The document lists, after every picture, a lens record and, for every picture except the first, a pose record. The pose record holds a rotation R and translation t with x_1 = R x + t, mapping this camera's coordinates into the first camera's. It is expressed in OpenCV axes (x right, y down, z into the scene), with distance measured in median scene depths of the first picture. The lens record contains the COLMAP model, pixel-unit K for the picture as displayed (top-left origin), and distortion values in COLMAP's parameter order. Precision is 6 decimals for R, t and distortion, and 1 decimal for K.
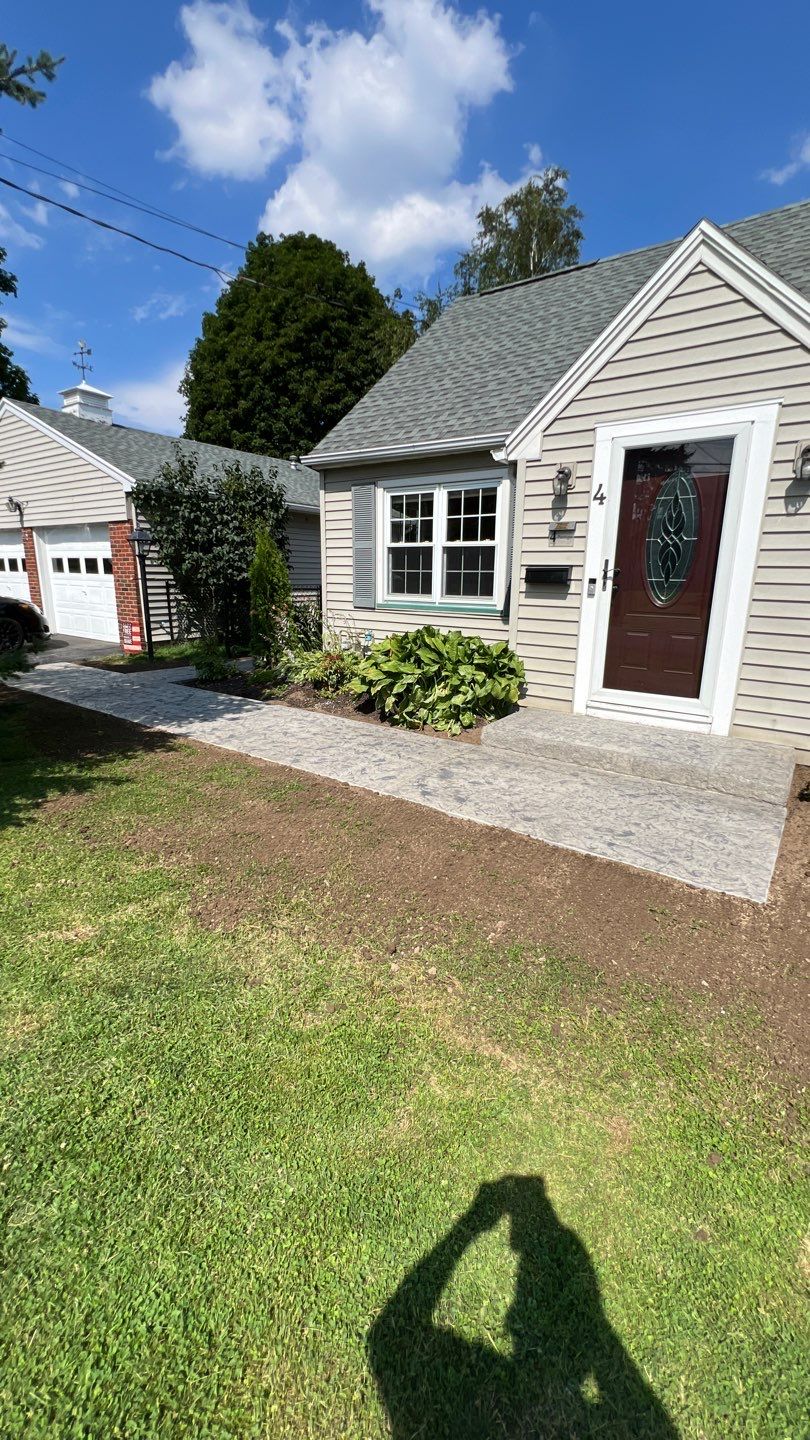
lens RADIAL K [[578.0, 0, 418.4], [0, 578.0, 723.3], [0, 0, 1]] dist [0.003705, -0.000922]
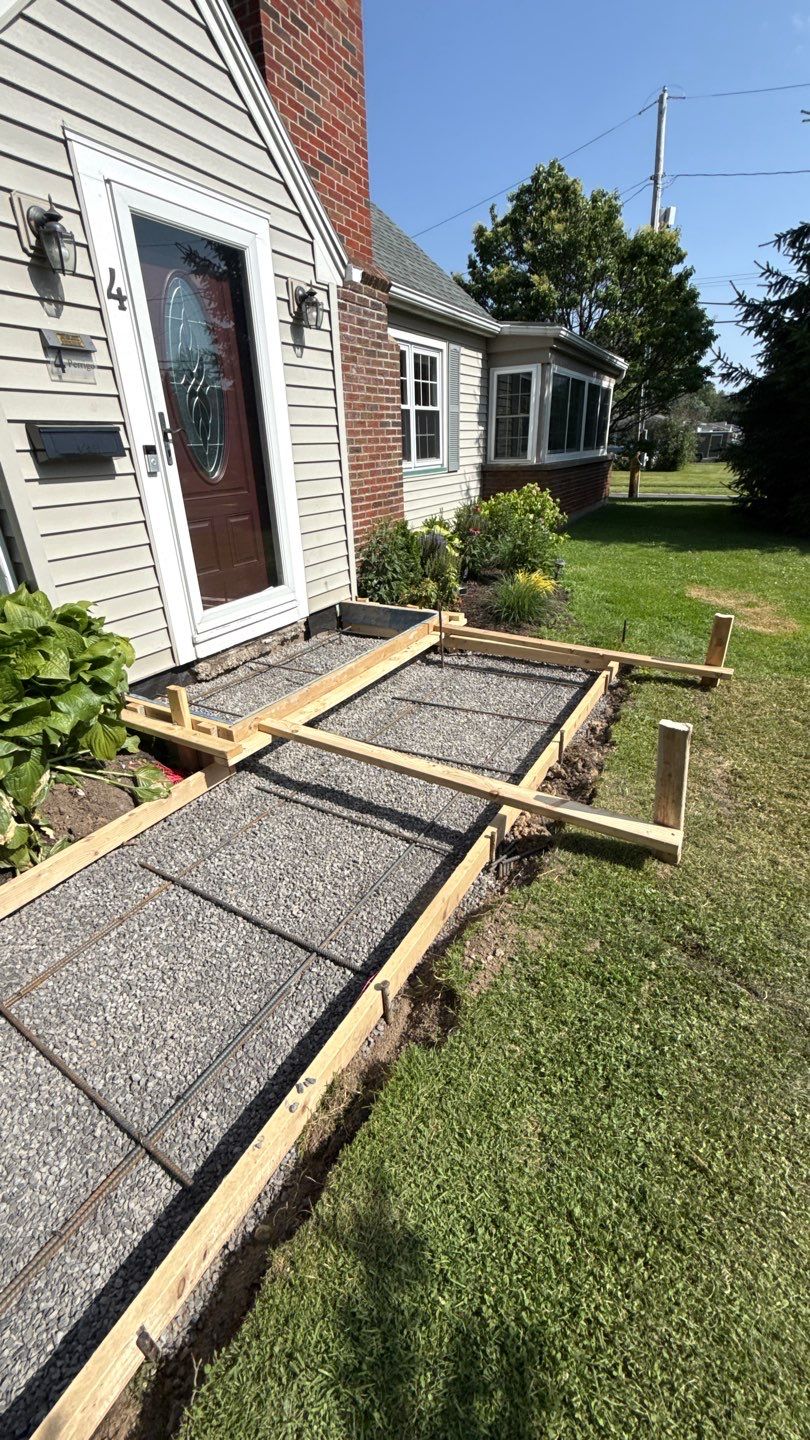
lens RADIAL K [[578.0, 0, 397.1], [0, 578.0, 725.0], [0, 0, 1]] dist [0.003705, -0.000922]
pose [[-0.082015, -0.442463, 0.893029, -0.430728], [0.286665, 0.847708, 0.446335, -0.205618], [-0.954514, 0.292606, 0.057314, 0.836054]]
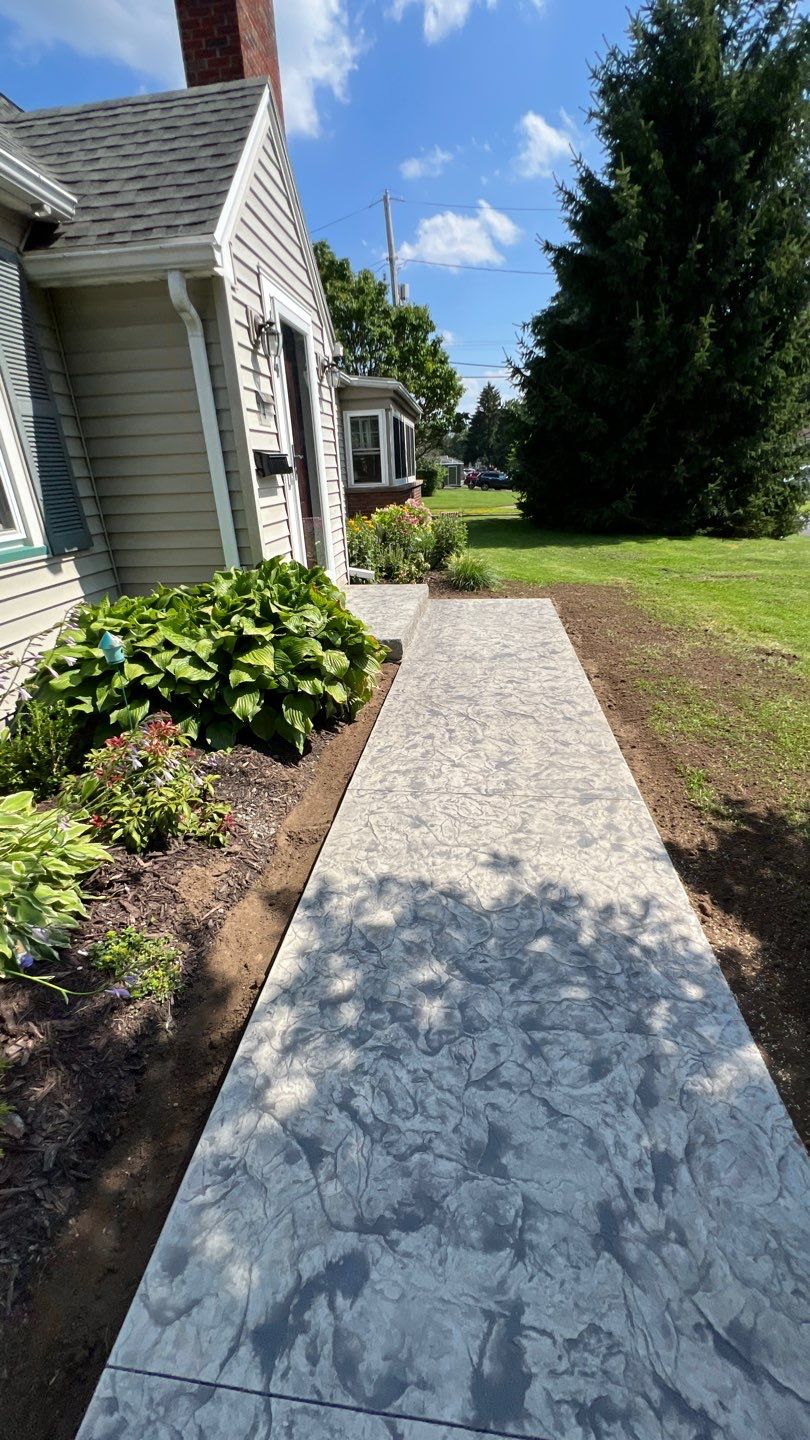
lens RADIAL K [[578.0, 0, 406.6], [0, 578.0, 715.8], [0, 0, 1]] dist [0.003705, -0.000922]
pose [[-0.468419, -0.342031, 0.814616, -0.677283], [0.261977, 0.826789, 0.497783, -0.345815], [-0.843772, 0.446582, -0.297679, 1.347885]]
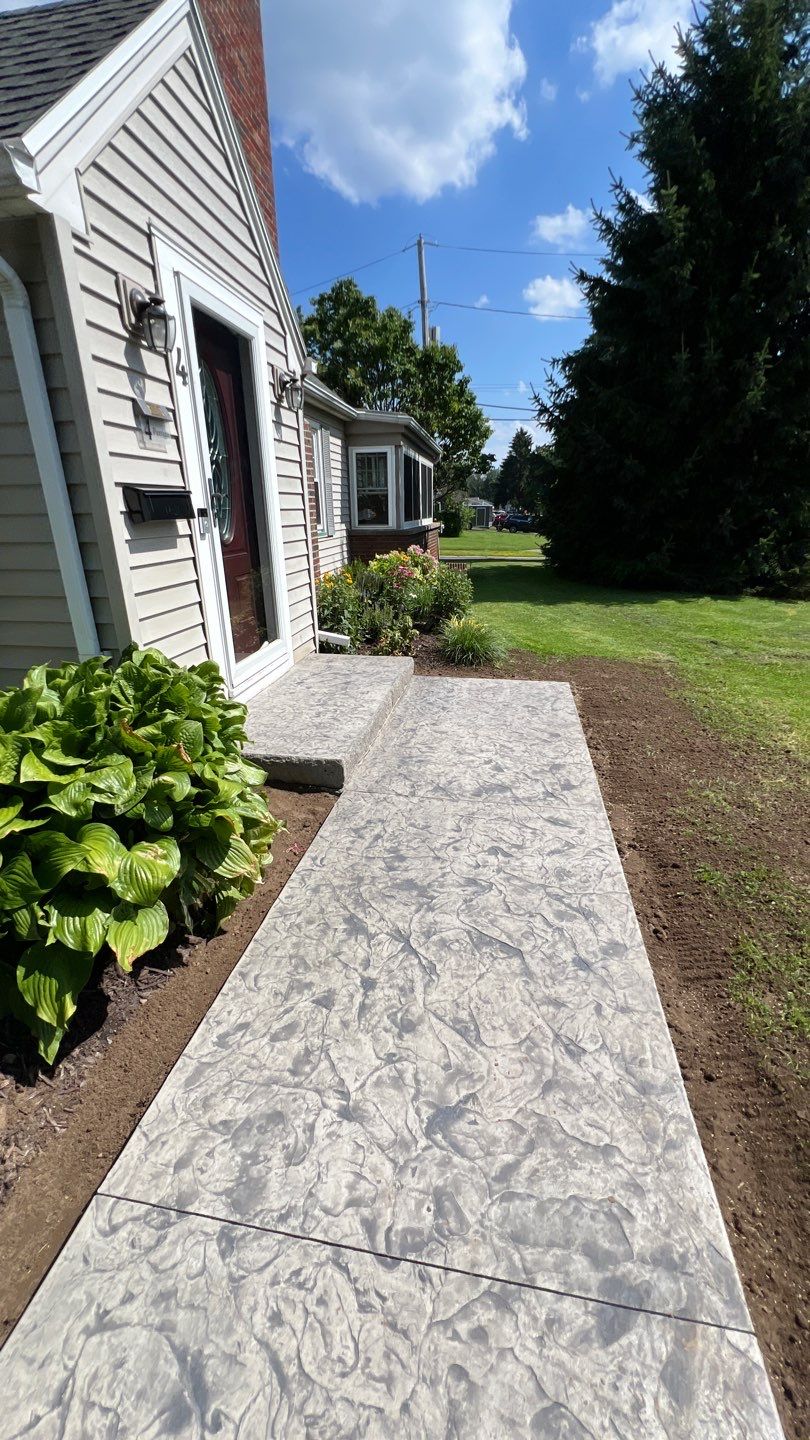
lens RADIAL K [[578.0, 0, 407.2], [0, 578.0, 718.3], [0, 0, 1]] dist [0.003705, -0.000922]
pose [[-0.422748, -0.315513, 0.849551, -0.432345], [0.242171, 0.864017, 0.441393, -0.290569], [-0.873291, 0.392335, -0.288853, 1.129682]]
